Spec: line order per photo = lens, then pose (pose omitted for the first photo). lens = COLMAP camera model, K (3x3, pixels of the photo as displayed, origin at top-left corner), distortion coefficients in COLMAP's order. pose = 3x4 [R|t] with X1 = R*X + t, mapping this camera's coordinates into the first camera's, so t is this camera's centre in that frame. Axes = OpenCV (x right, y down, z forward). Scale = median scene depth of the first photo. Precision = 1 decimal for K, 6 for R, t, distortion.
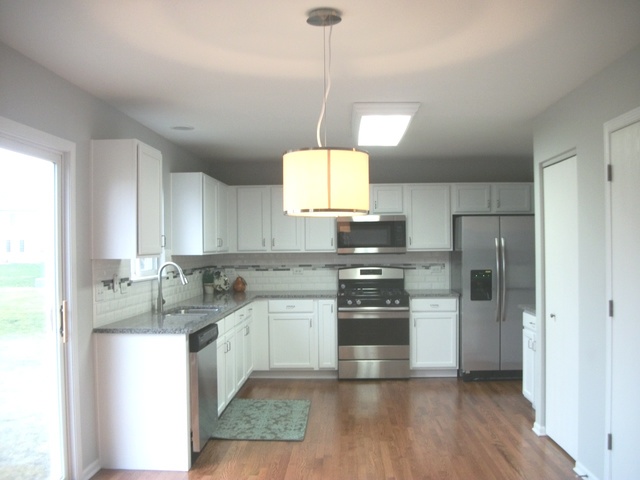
lens RADIAL K [[612.8, 0, 320.0], [0, 612.8, 240.0], [0, 0, 1]] dist [-0.119855, 0.010176]
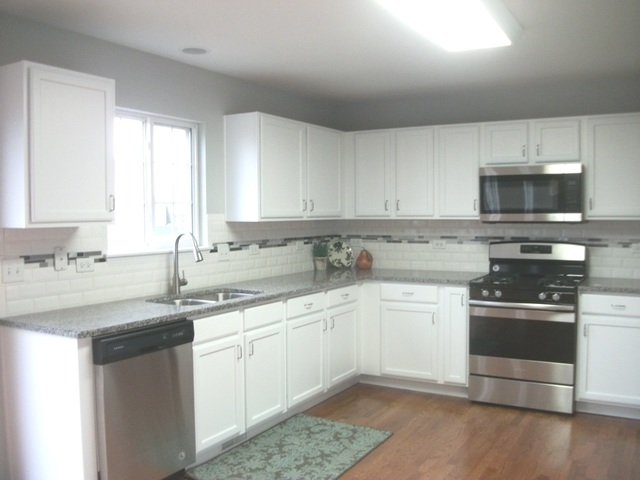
lens RADIAL K [[612.8, 0, 320.0], [0, 612.8, 240.0], [0, 0, 1]] dist [-0.119855, 0.010176]
pose [[0.884088, 0.026158, -0.466587, 0.195872], [0.001327, 0.998288, 0.058482, 0.002490], [0.467318, -0.052322, 0.882540, 0.311841]]
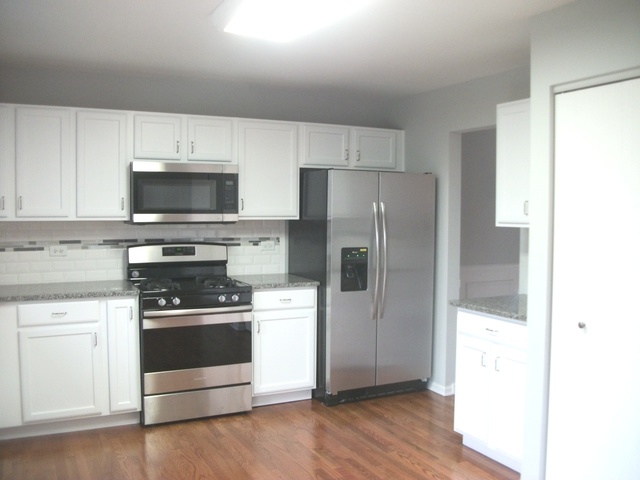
lens RADIAL K [[612.8, 0, 320.0], [0, 612.8, 240.0], [0, 0, 1]] dist [-0.119855, 0.010176]
pose [[0.871654, -0.008640, 0.490046, -0.109558], [-0.018335, 0.998570, 0.050218, 0.005521], [-0.489779, -0.052758, 0.870249, 0.385557]]
